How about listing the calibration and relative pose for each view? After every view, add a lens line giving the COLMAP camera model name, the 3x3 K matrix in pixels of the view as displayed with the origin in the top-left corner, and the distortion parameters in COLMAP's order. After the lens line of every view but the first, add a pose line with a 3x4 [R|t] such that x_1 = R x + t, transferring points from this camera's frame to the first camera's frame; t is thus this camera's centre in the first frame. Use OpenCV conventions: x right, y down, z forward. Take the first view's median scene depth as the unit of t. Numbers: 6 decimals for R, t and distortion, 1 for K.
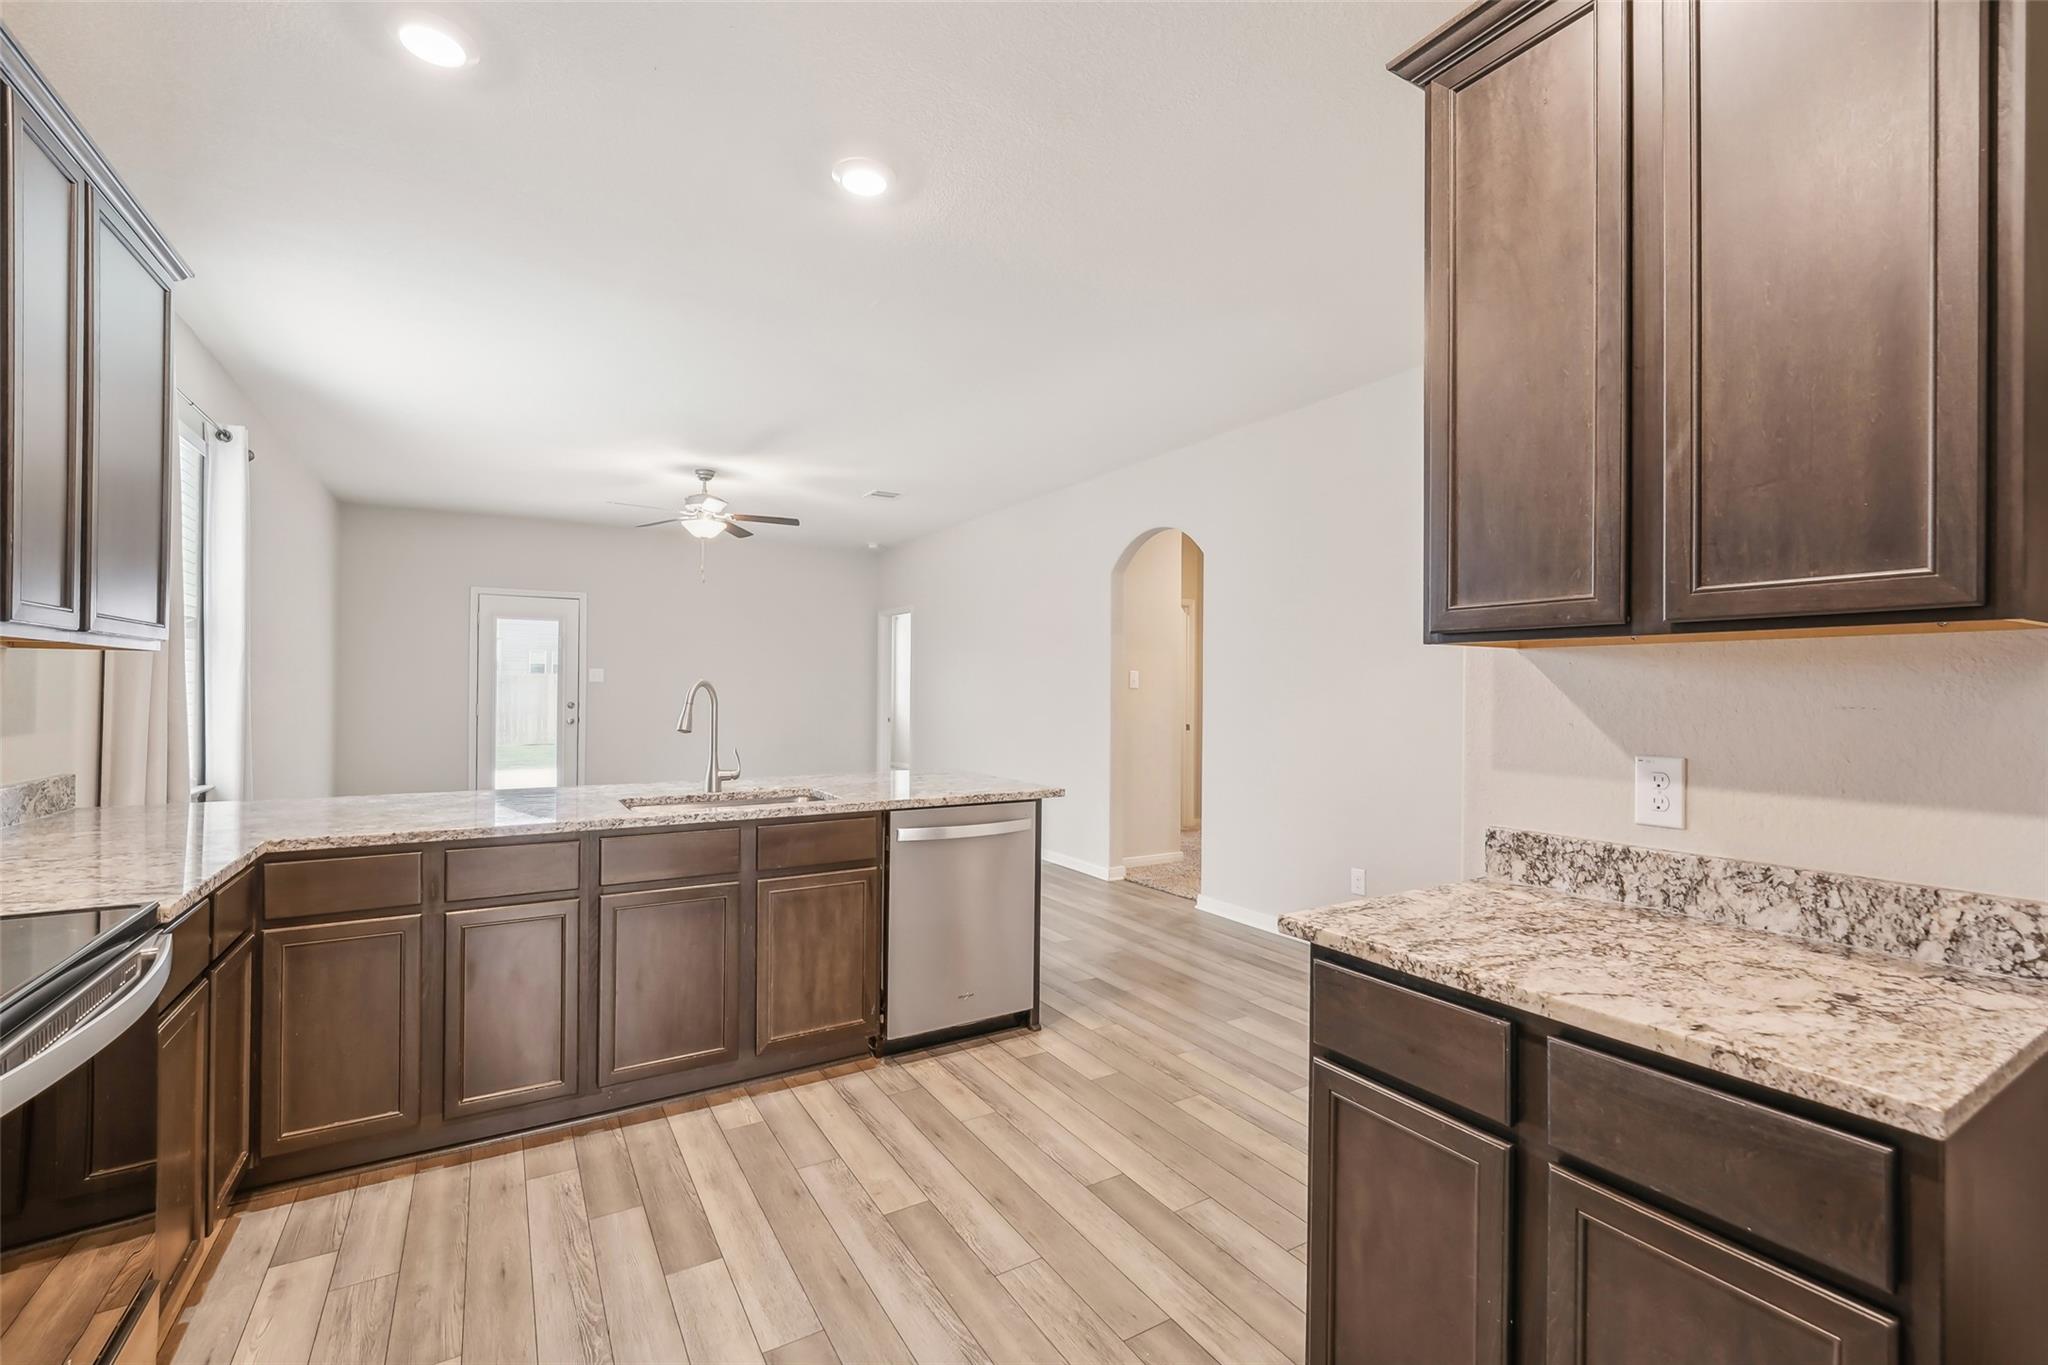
lens RADIAL K [[836.7, 0, 1055.1], [0, 836.7, 679.6], [0, 0, 1]] dist [-0.009618, 0.002041]
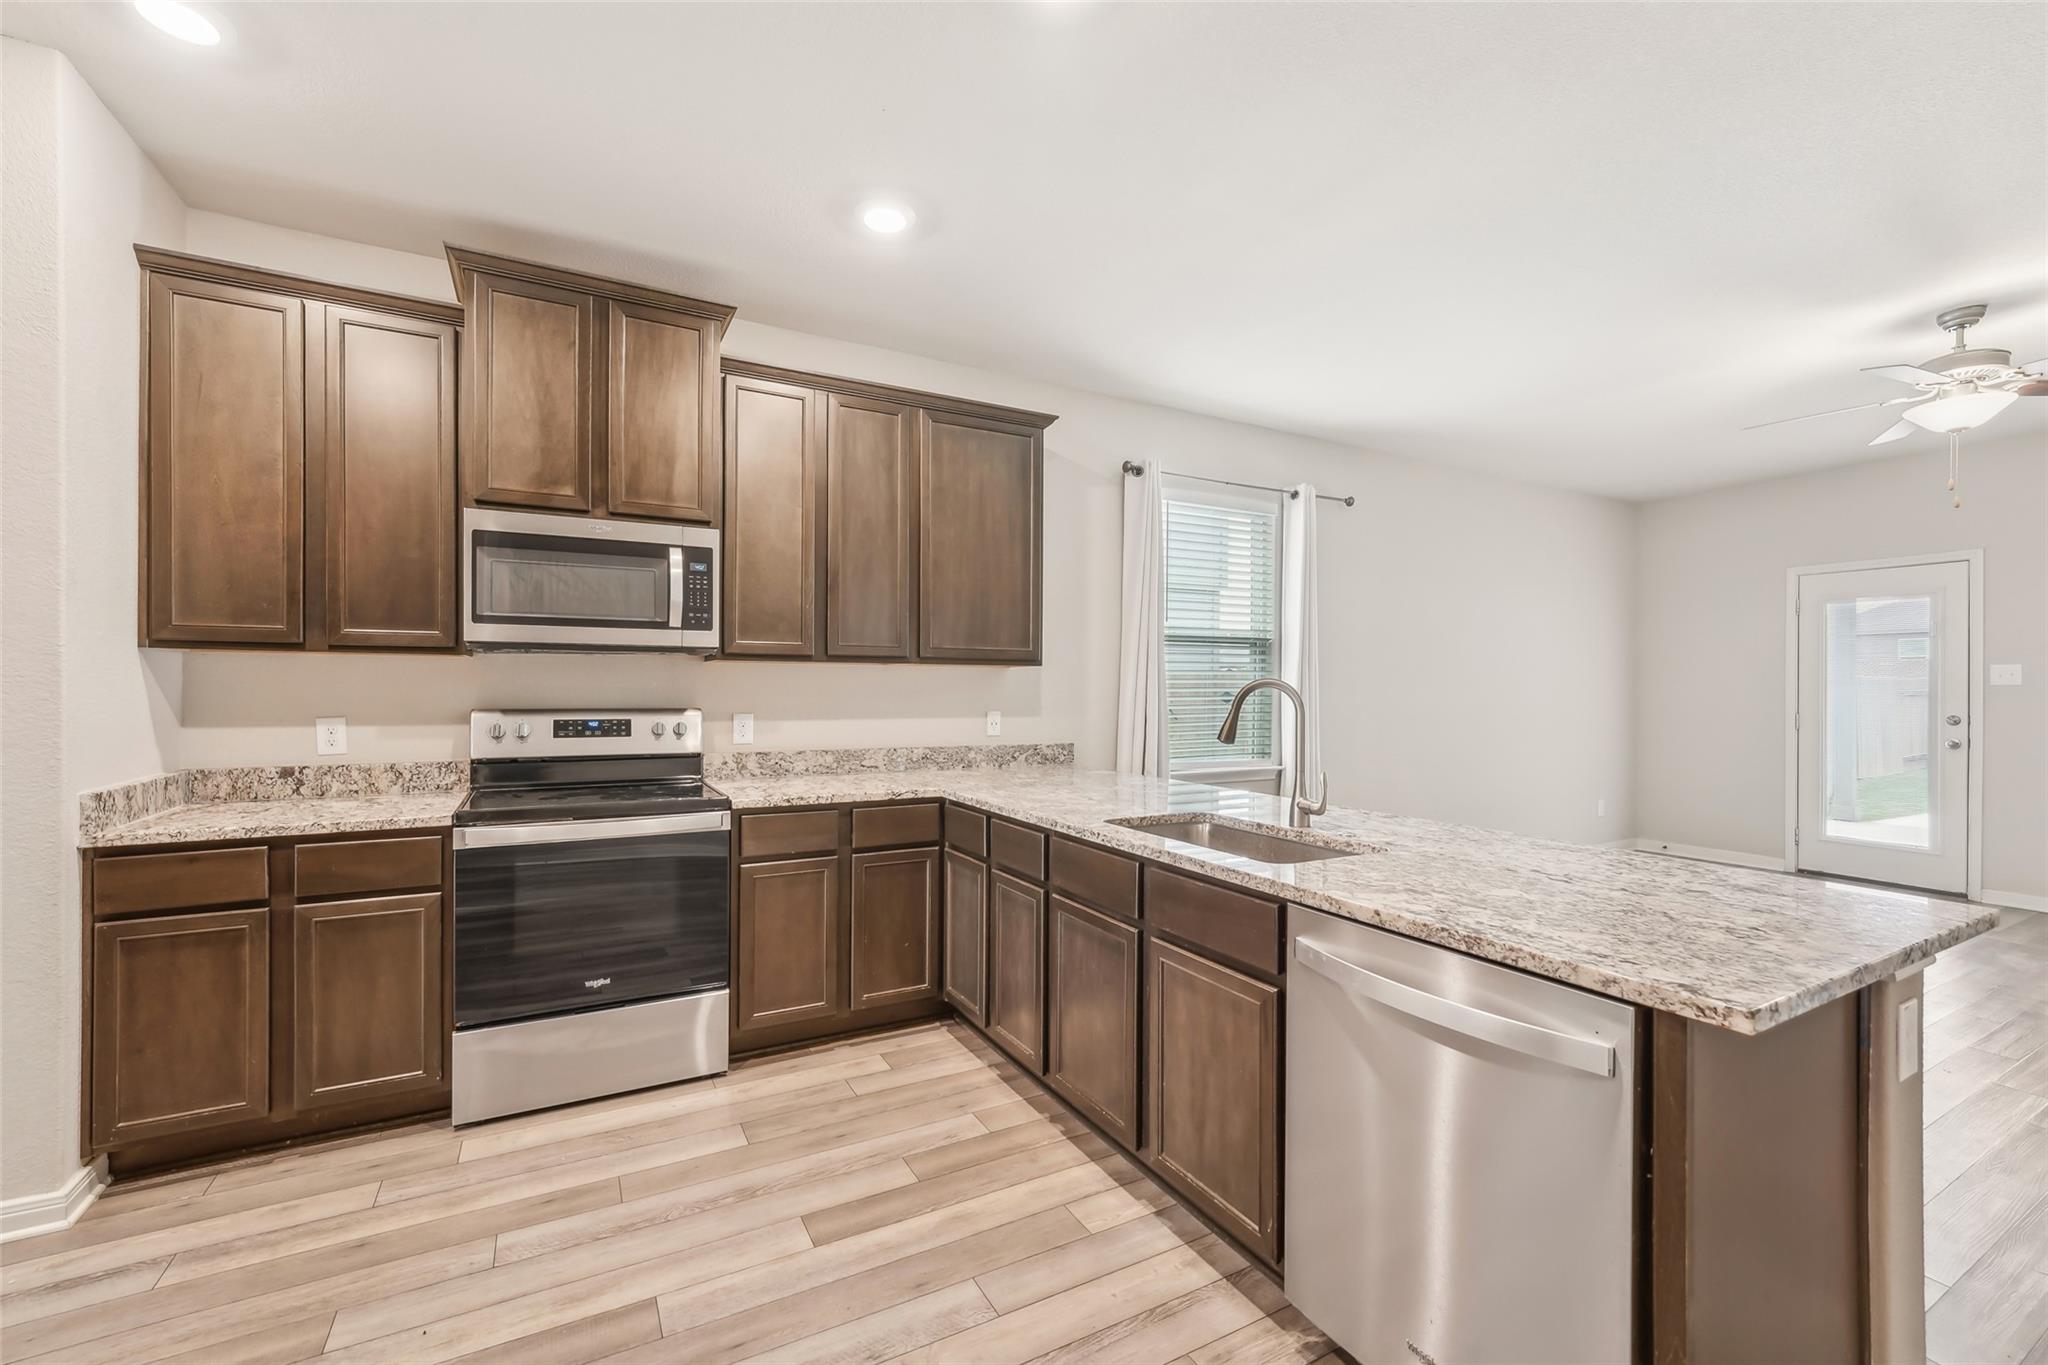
lens RADIAL K [[836.7, 0, 1013.2], [0, 836.7, 692.3], [0, 0, 1]] dist [-0.009618, 0.002041]
pose [[-0.091782, -0.010834, -0.995720, 0.393383], [0.008390, 0.999897, -0.011653, 0.028085], [0.995744, -0.009424, -0.091682, 0.902409]]
